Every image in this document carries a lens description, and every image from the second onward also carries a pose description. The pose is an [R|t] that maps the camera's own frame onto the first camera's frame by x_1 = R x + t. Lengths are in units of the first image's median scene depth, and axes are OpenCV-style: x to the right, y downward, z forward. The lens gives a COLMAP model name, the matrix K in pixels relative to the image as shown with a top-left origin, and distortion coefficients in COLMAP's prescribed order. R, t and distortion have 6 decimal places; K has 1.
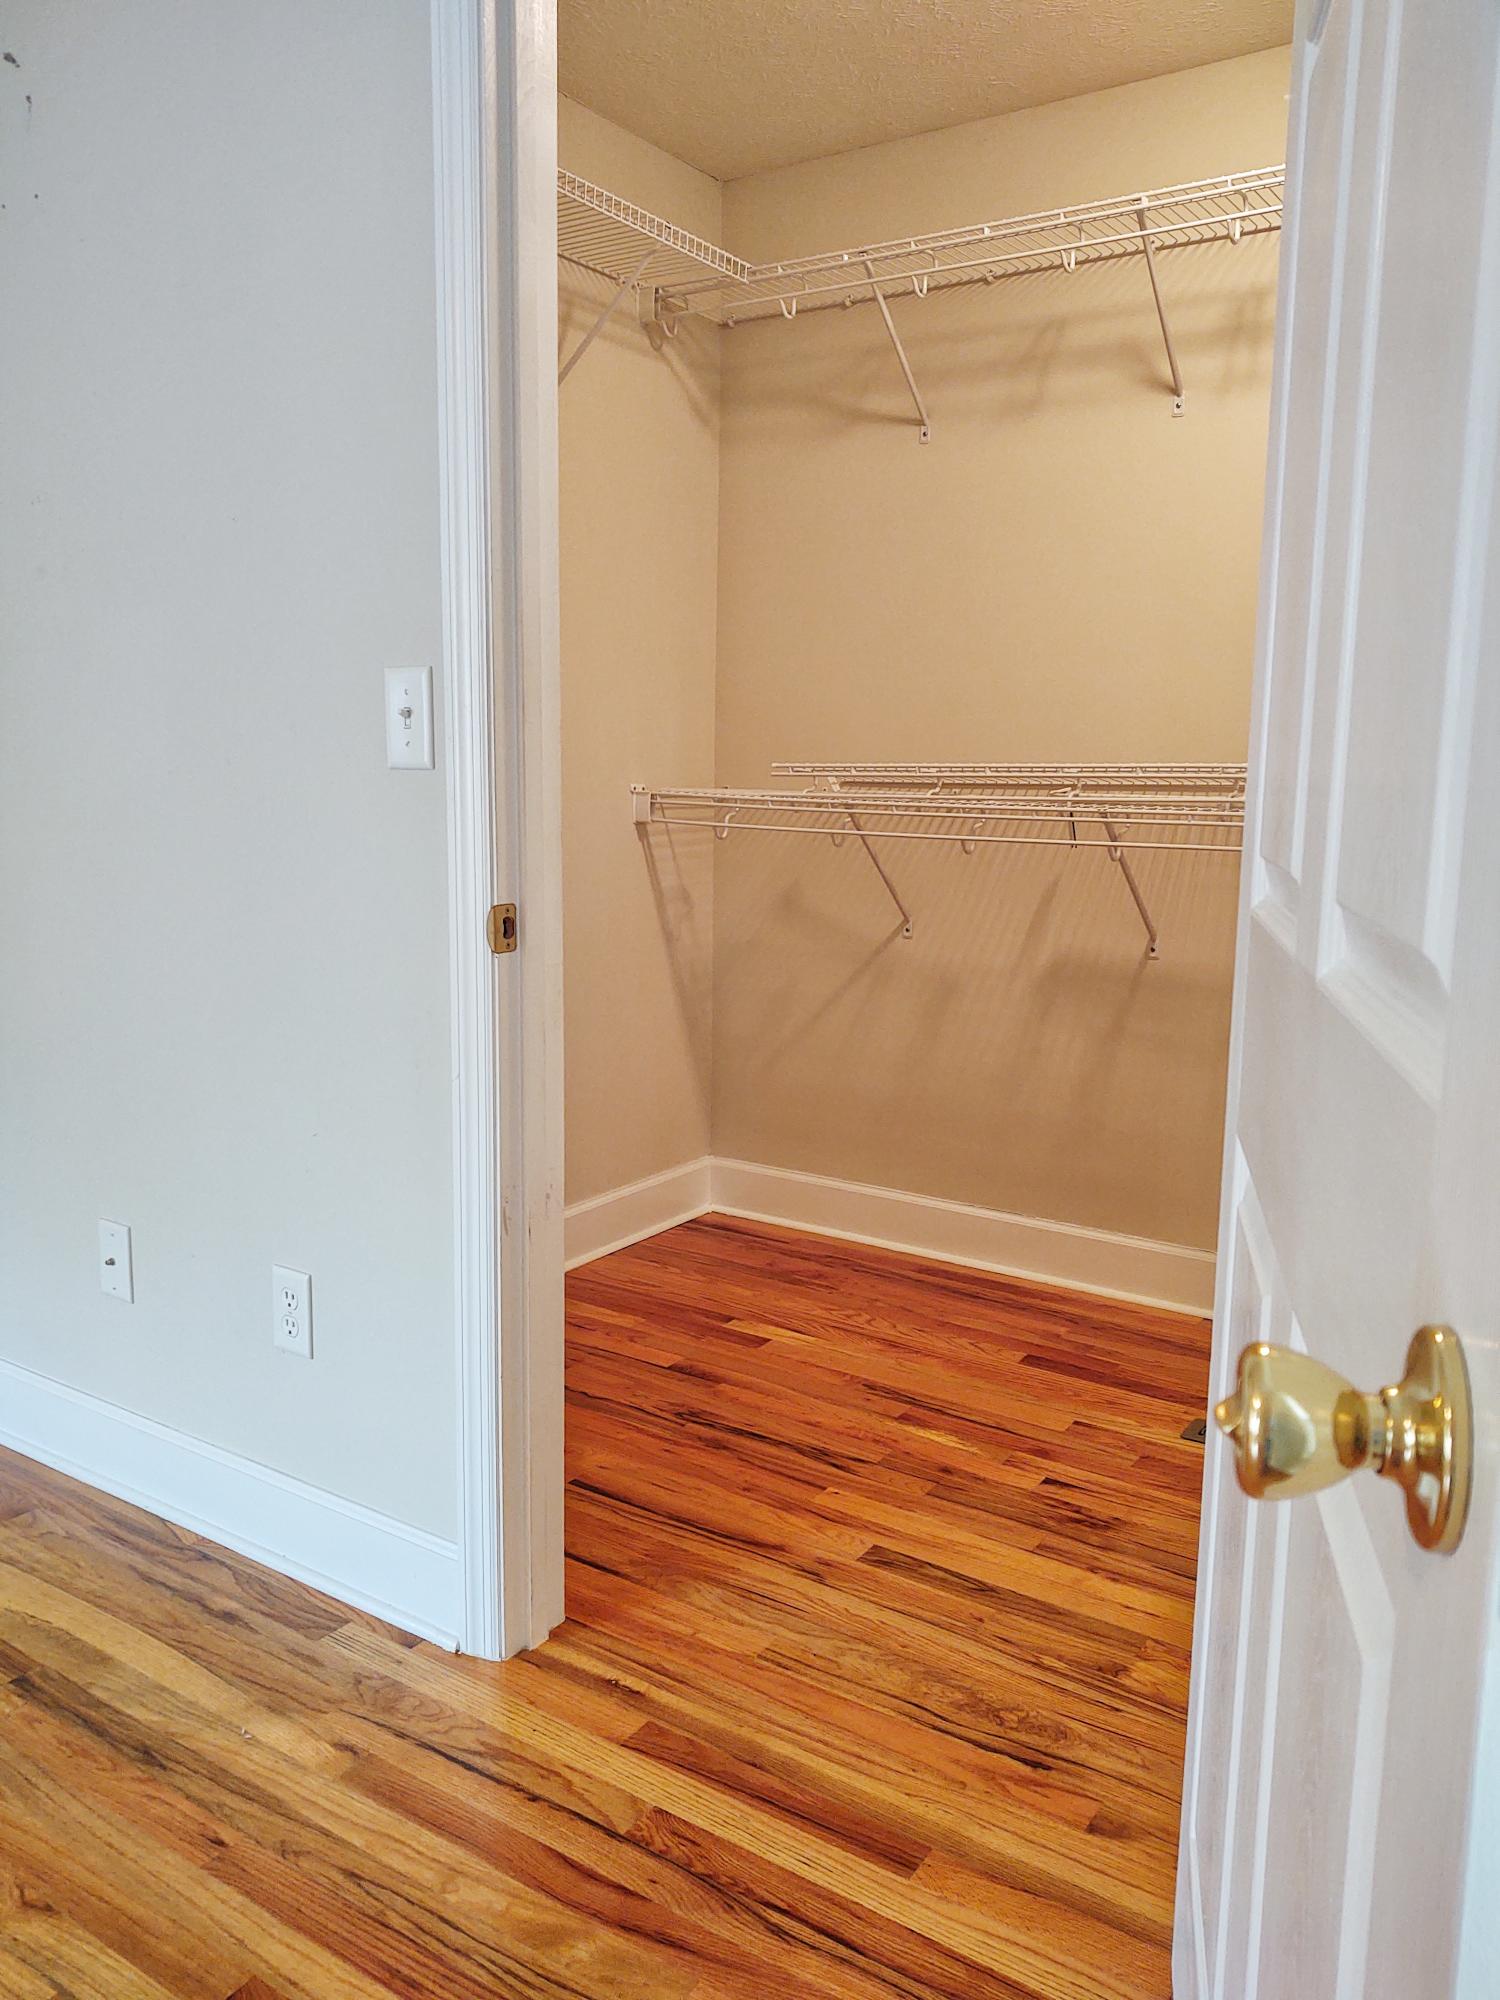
lens RADIAL K [[1533.5, 0, 750.0], [0, 1533.5, 1000.0], [0, 0, 1]] dist [0.057679, -0.098451]
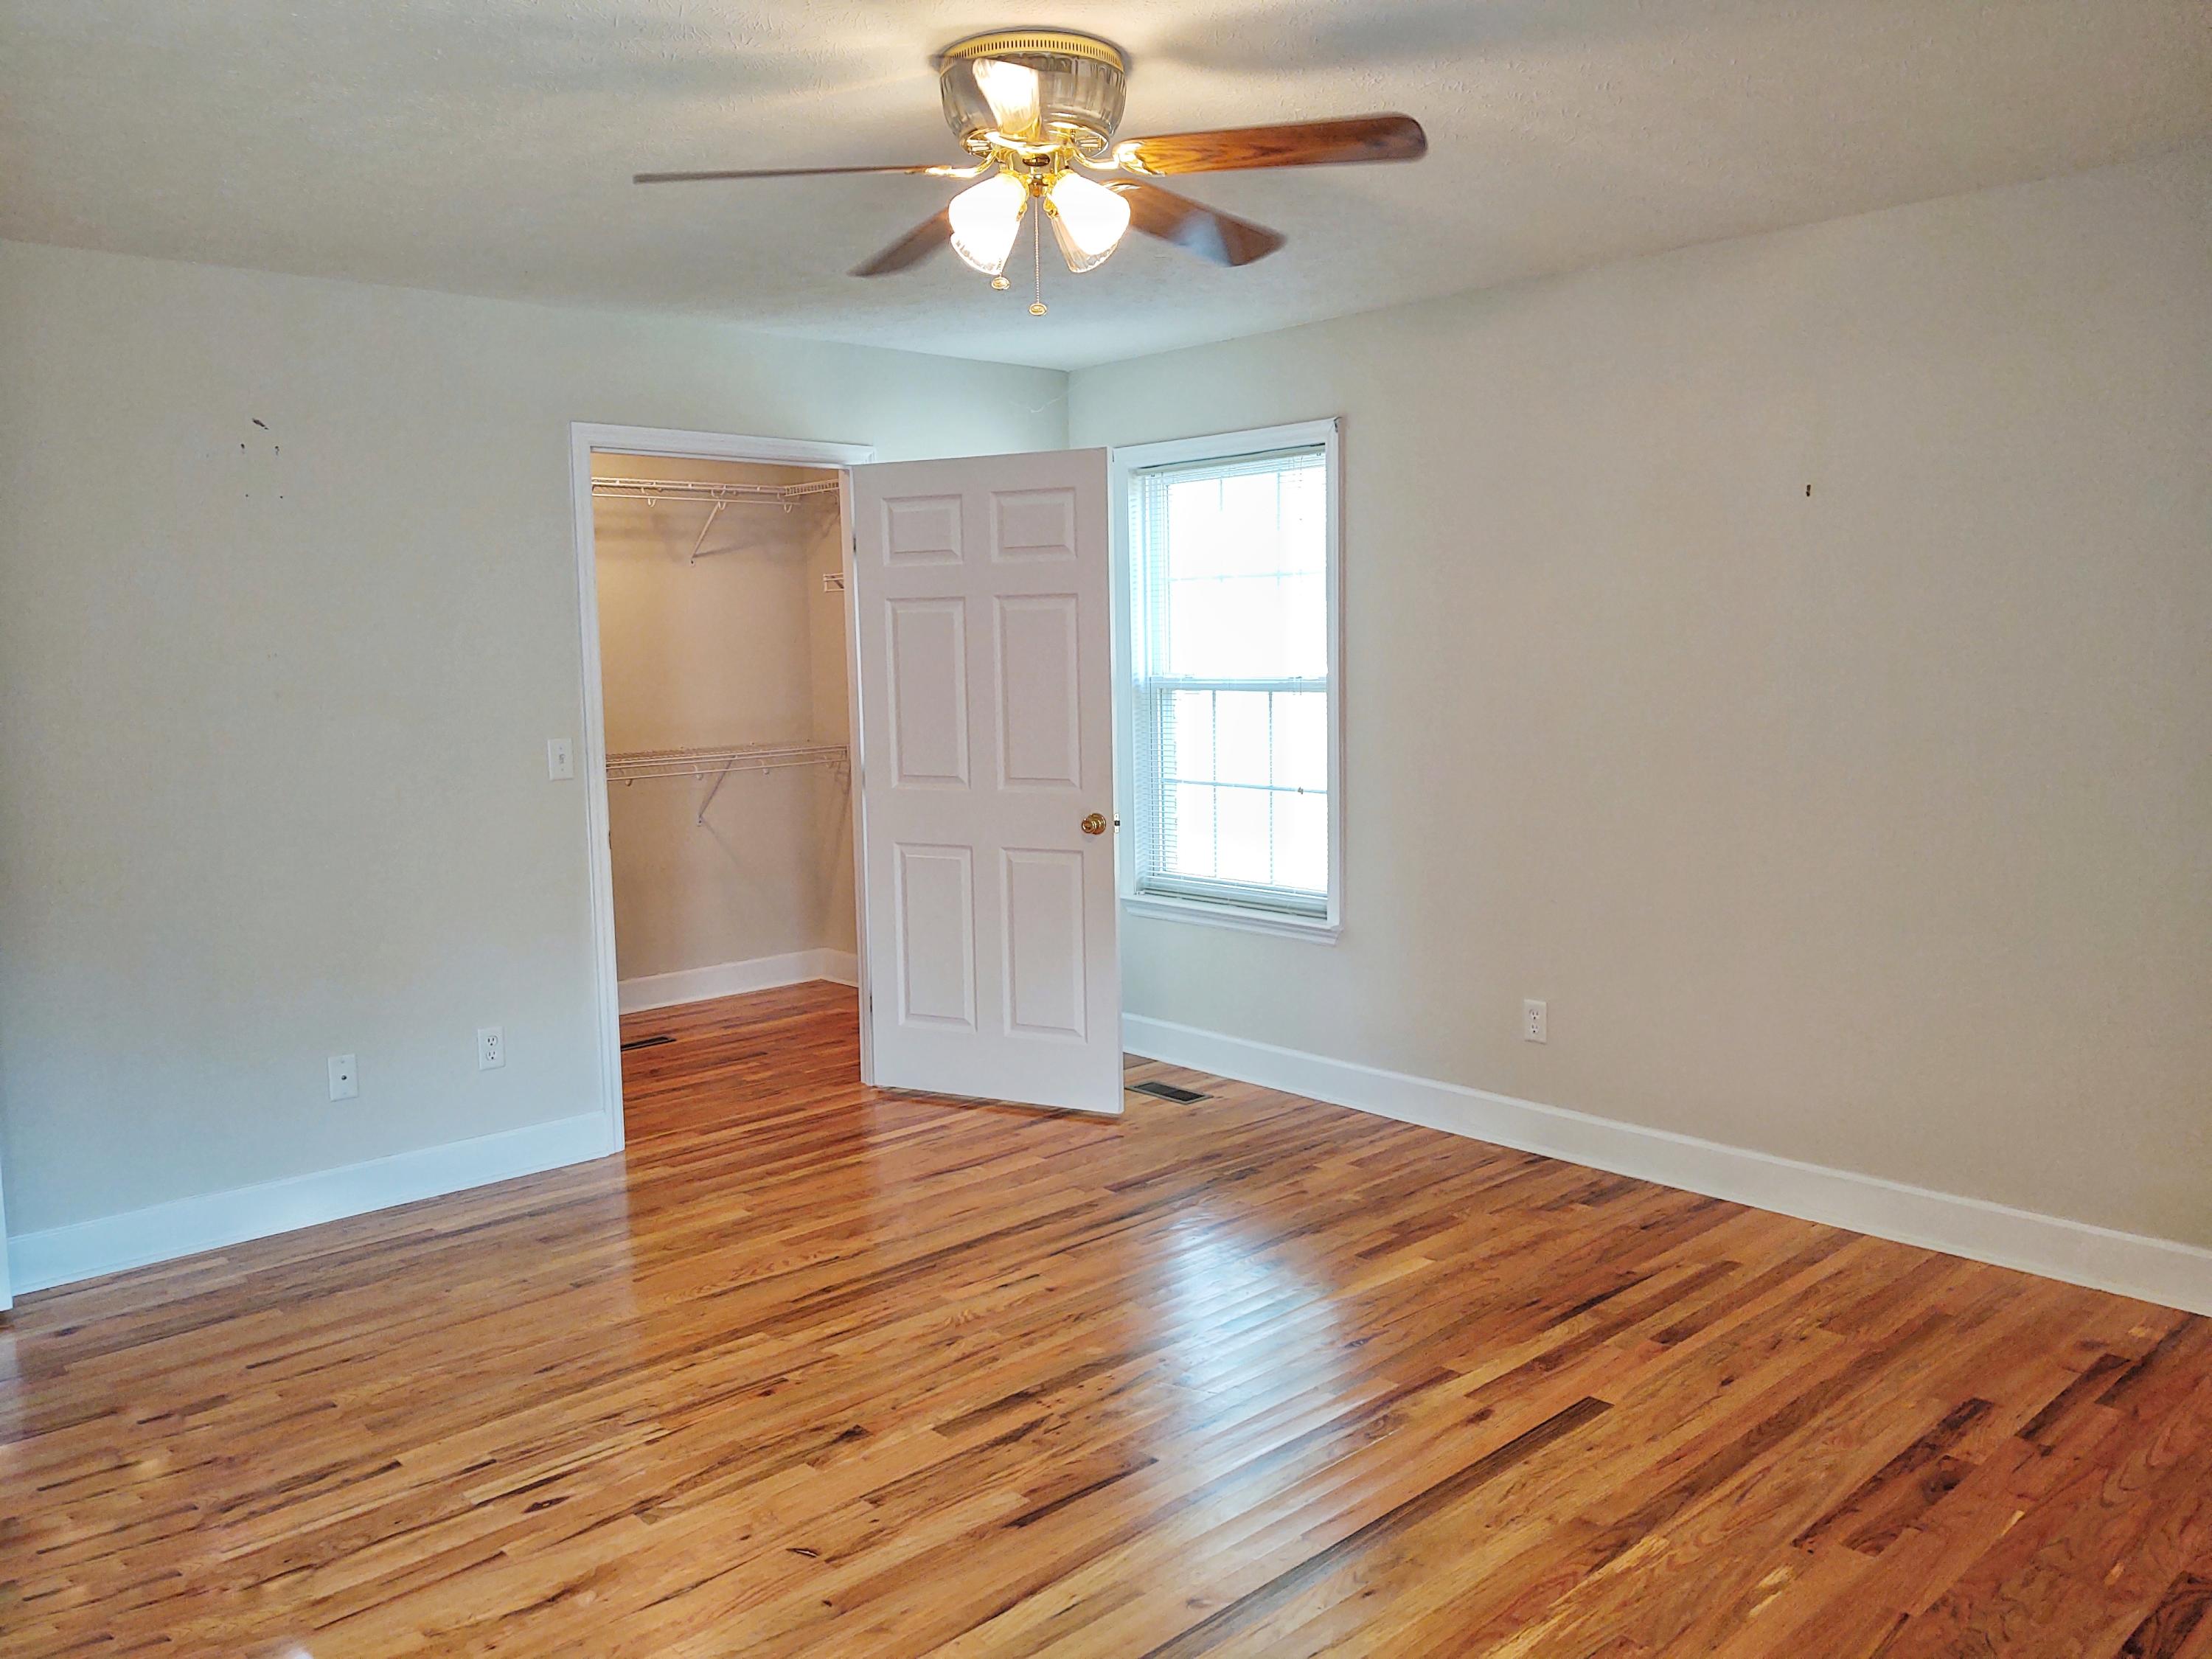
lens RADIAL K [[1696.0, 0, 1085.3], [0, 1696.0, 830.1], [0, 0, 1]] dist [0.057679, -0.098451]
pose [[0.247833, -0.128501, 0.960243, -2.597159], [0.174160, 0.980927, 0.086319, -0.165697], [-0.953020, 0.145843, 0.265486, -0.467533]]
